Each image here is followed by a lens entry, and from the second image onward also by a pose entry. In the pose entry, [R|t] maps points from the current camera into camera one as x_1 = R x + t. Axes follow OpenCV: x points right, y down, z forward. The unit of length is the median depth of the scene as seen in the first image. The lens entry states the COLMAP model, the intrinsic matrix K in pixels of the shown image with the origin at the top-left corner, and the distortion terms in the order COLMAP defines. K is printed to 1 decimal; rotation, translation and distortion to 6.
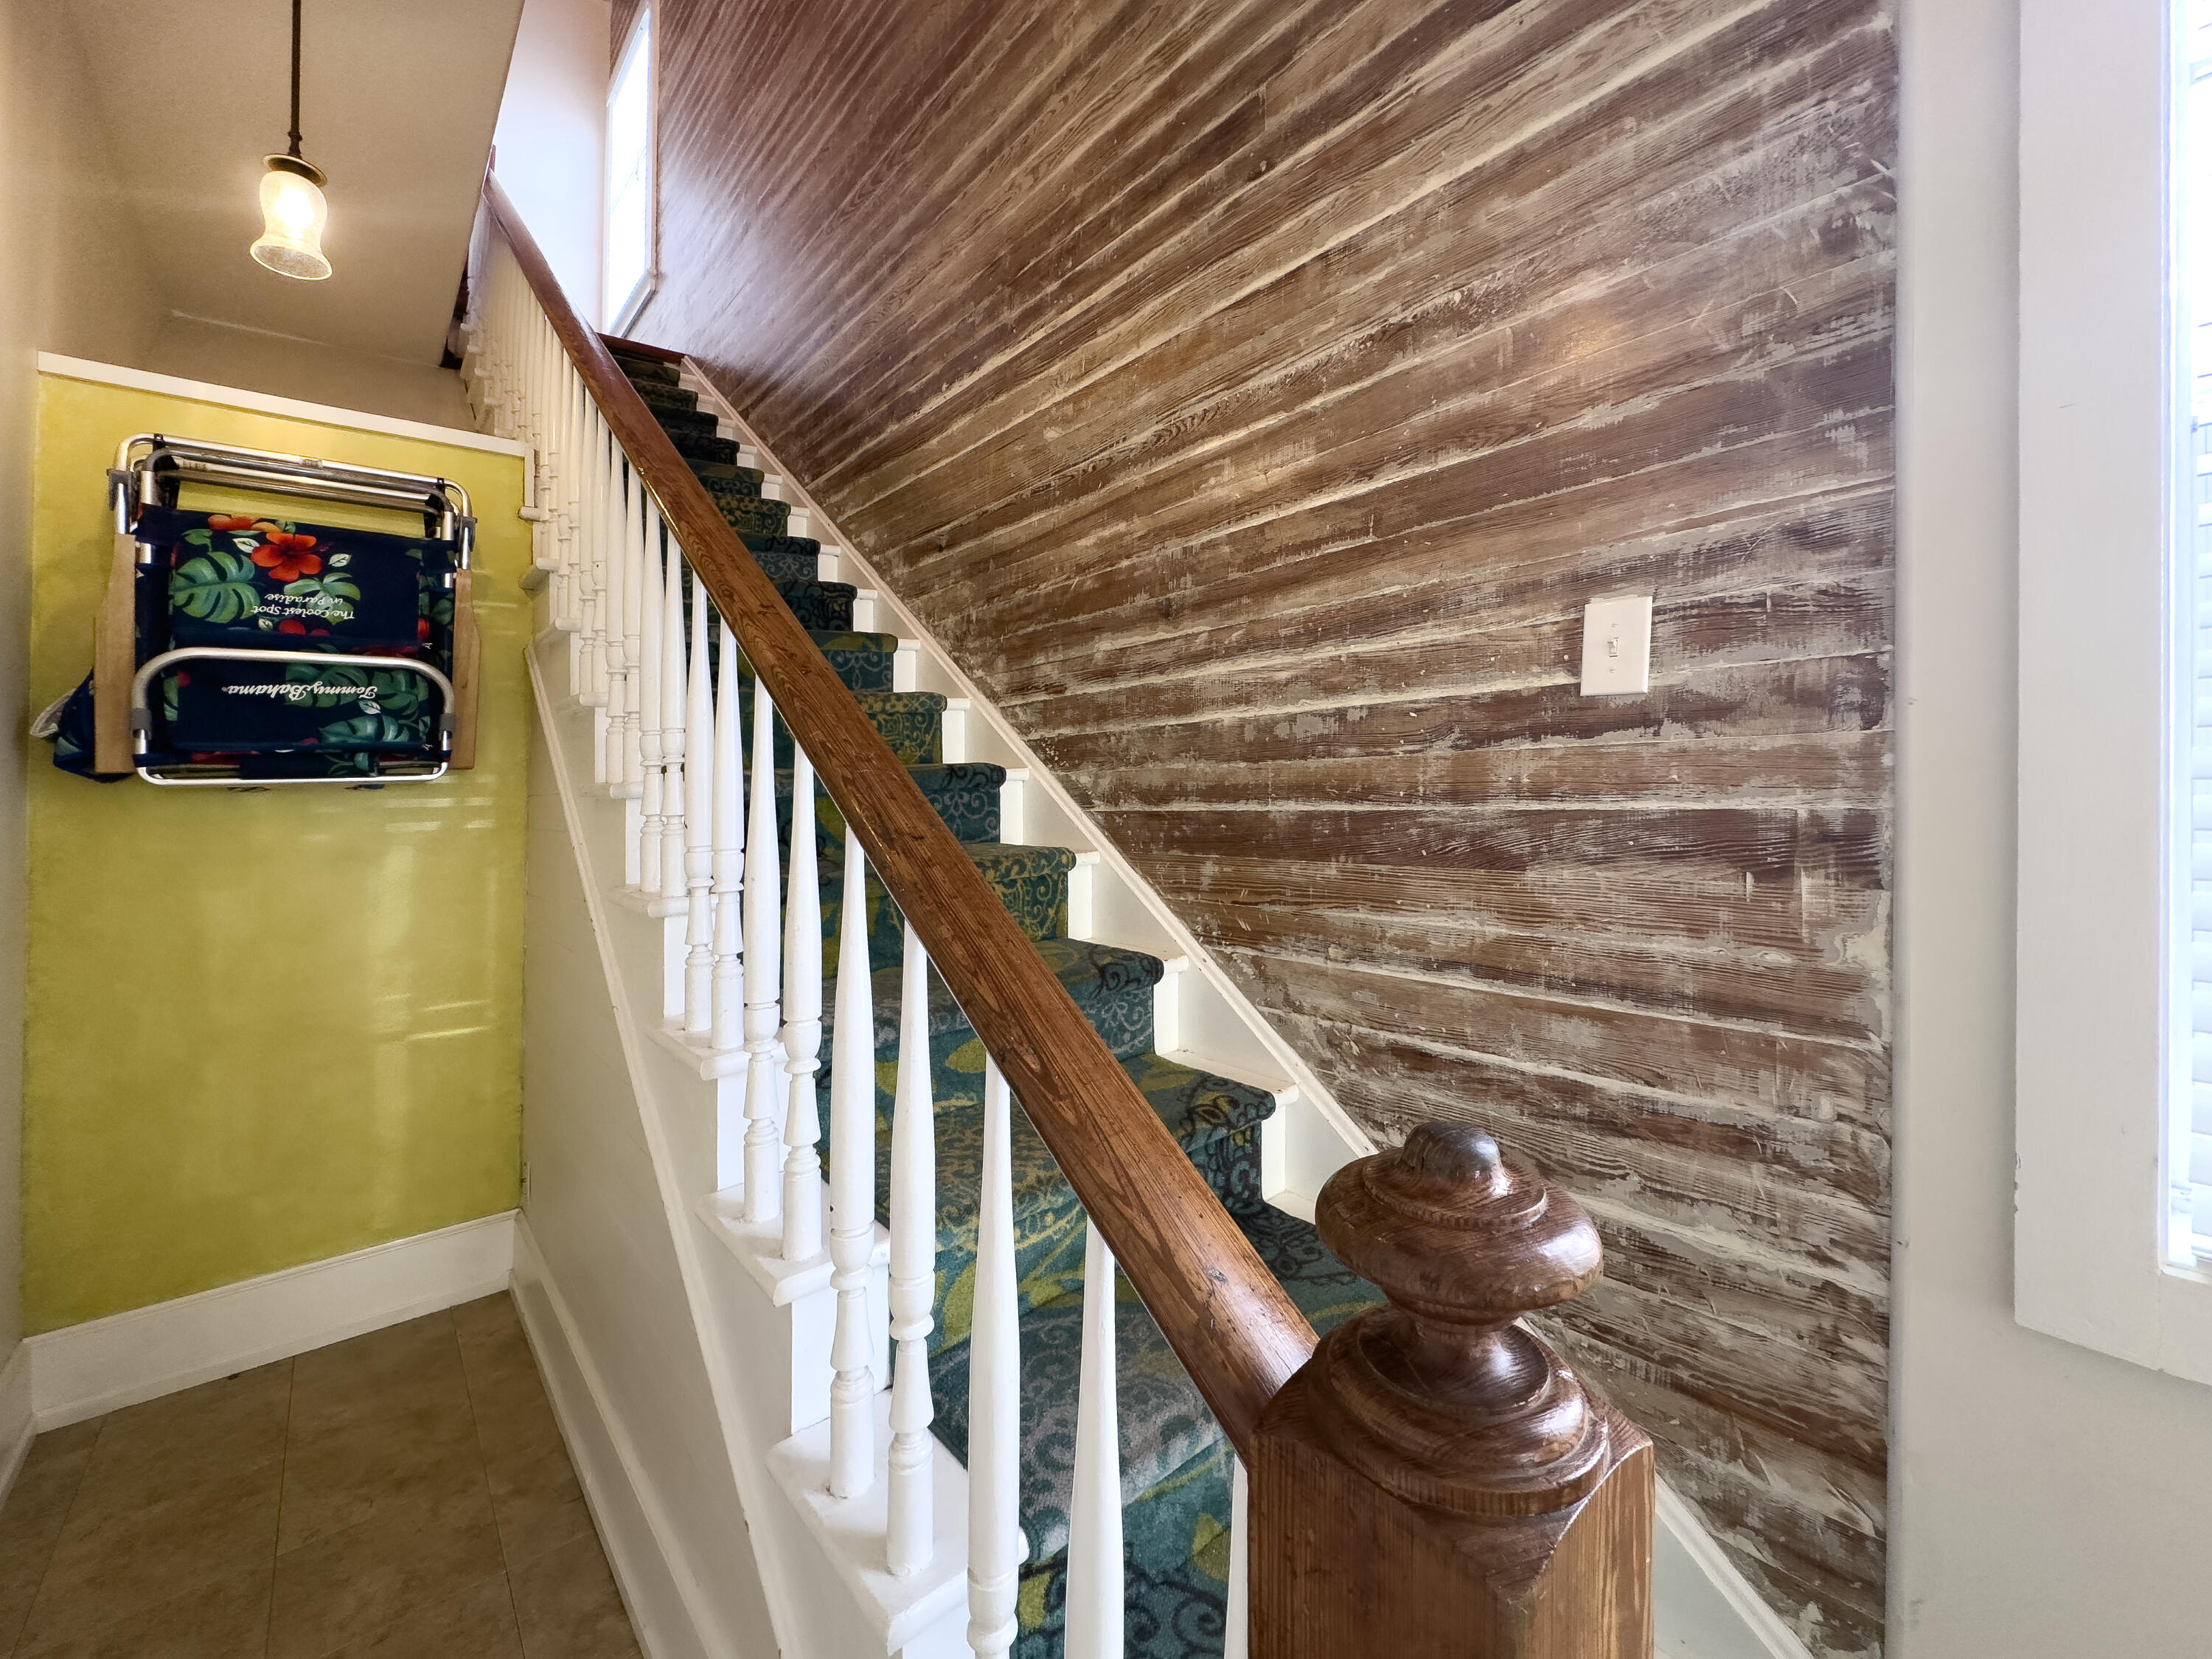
lens RADIAL K [[901.0, 0, 1104.1], [0, 901.0, 821.6], [0, 0, 1]] dist [-0.004141, -0.000087]
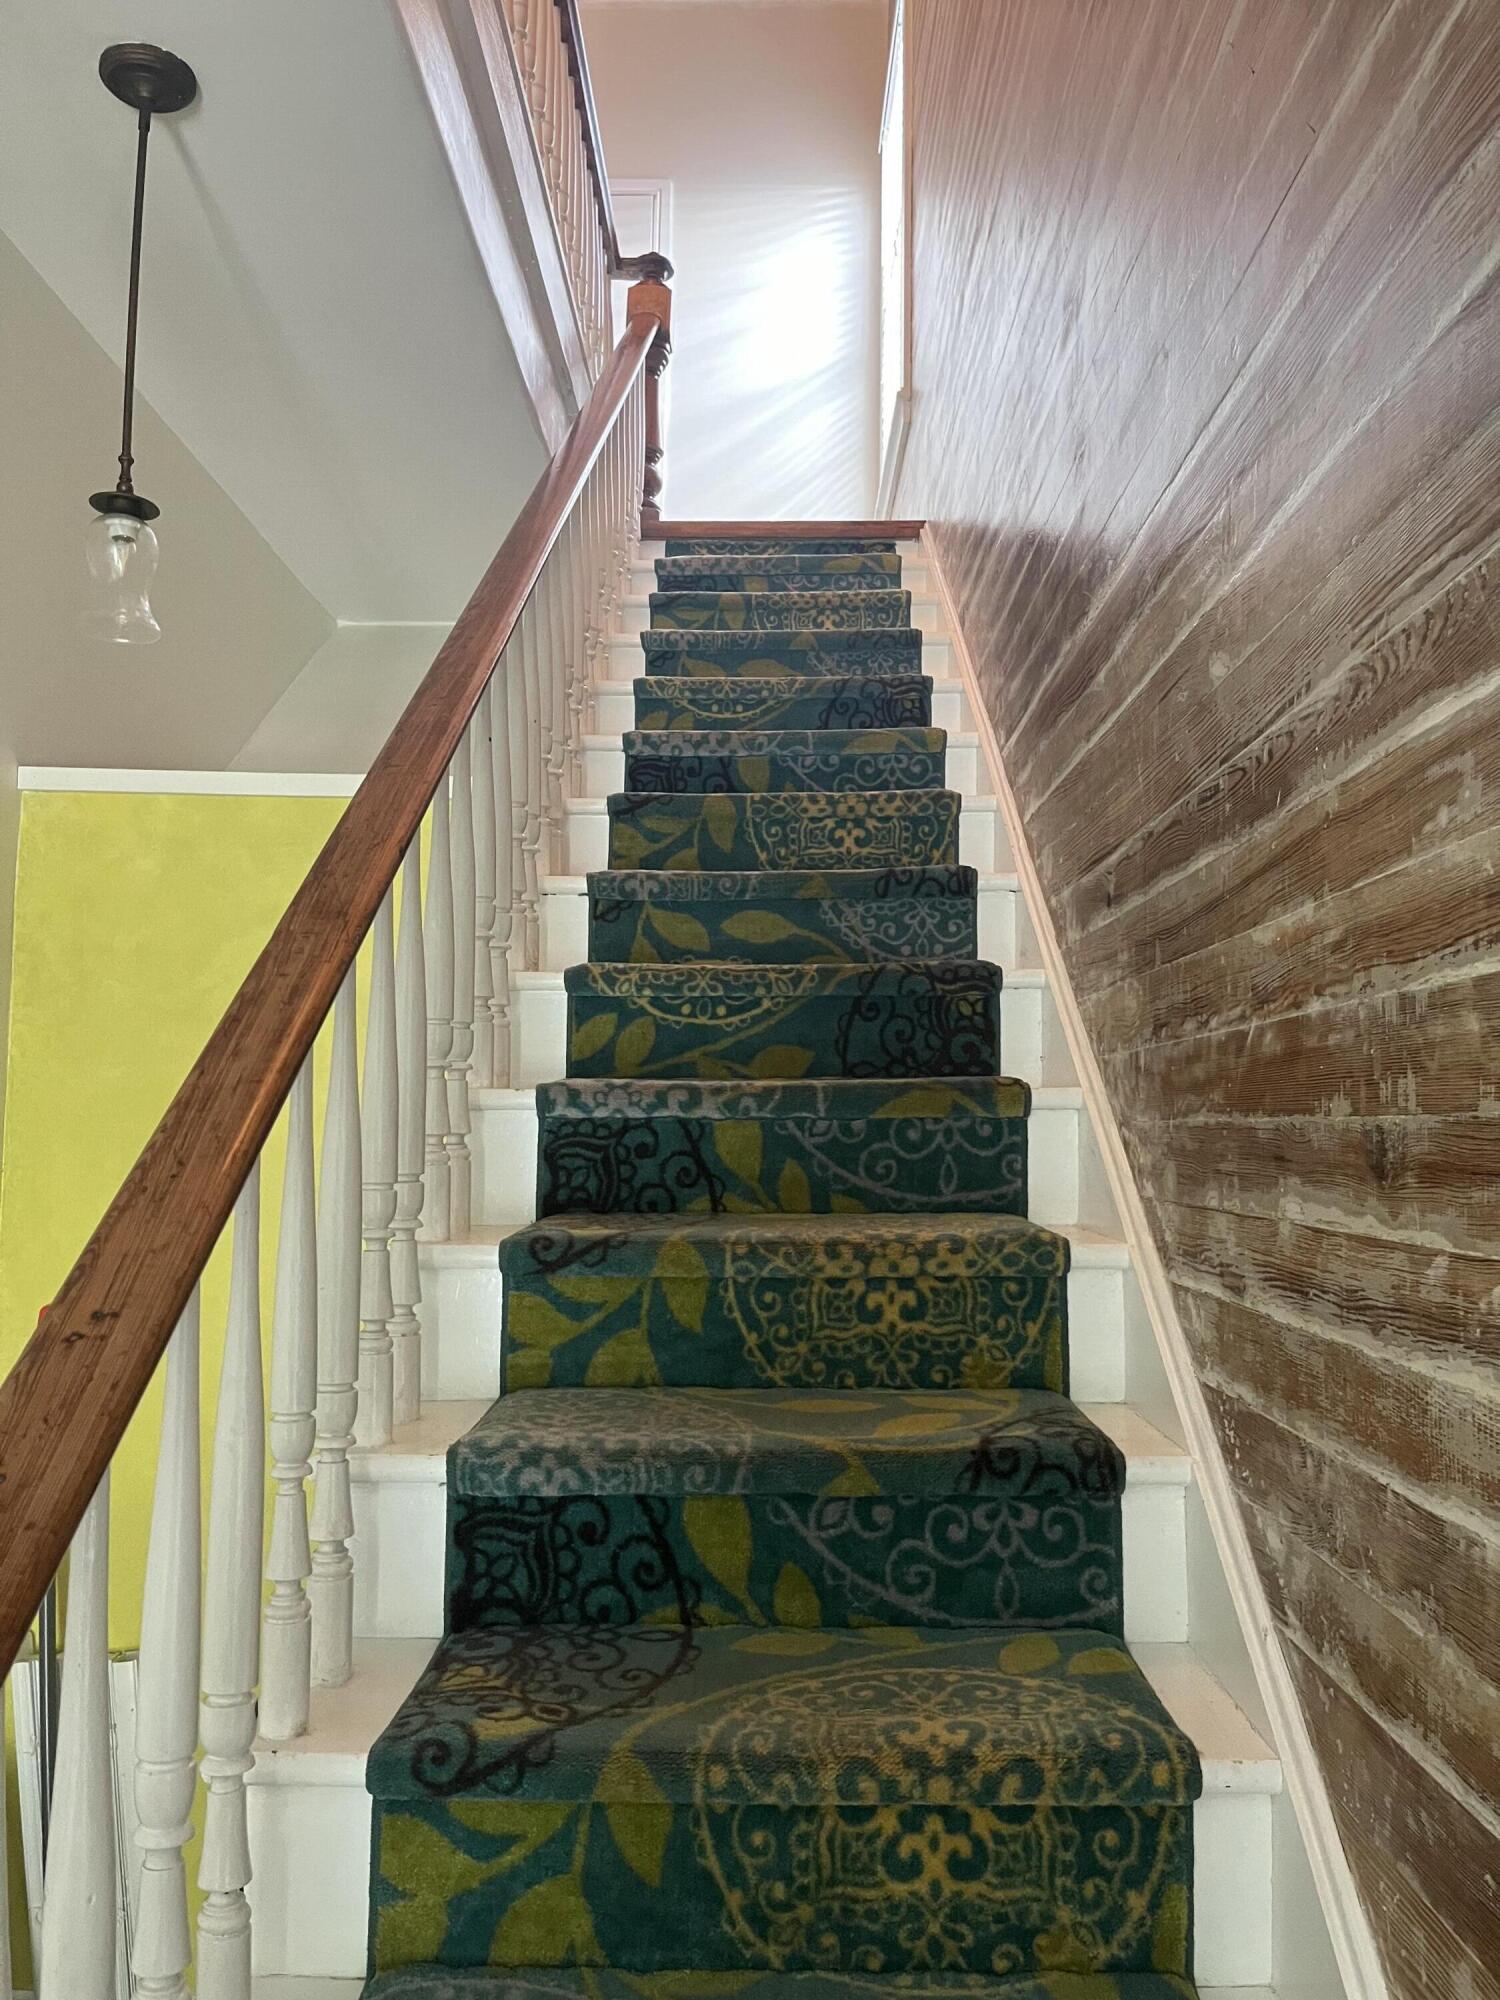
lens RADIAL K [[1614.1, 0, 755.0], [0, 1614.1, 1007.1], [0, 0, 1]] dist [0.013606, -0.012692]
pose [[0.767101, -0.018702, -0.641253, 0.245616], [-0.056205, 0.993772, -0.096219, -0.187251], [0.639059, 0.109851, 0.761273, 0.306600]]
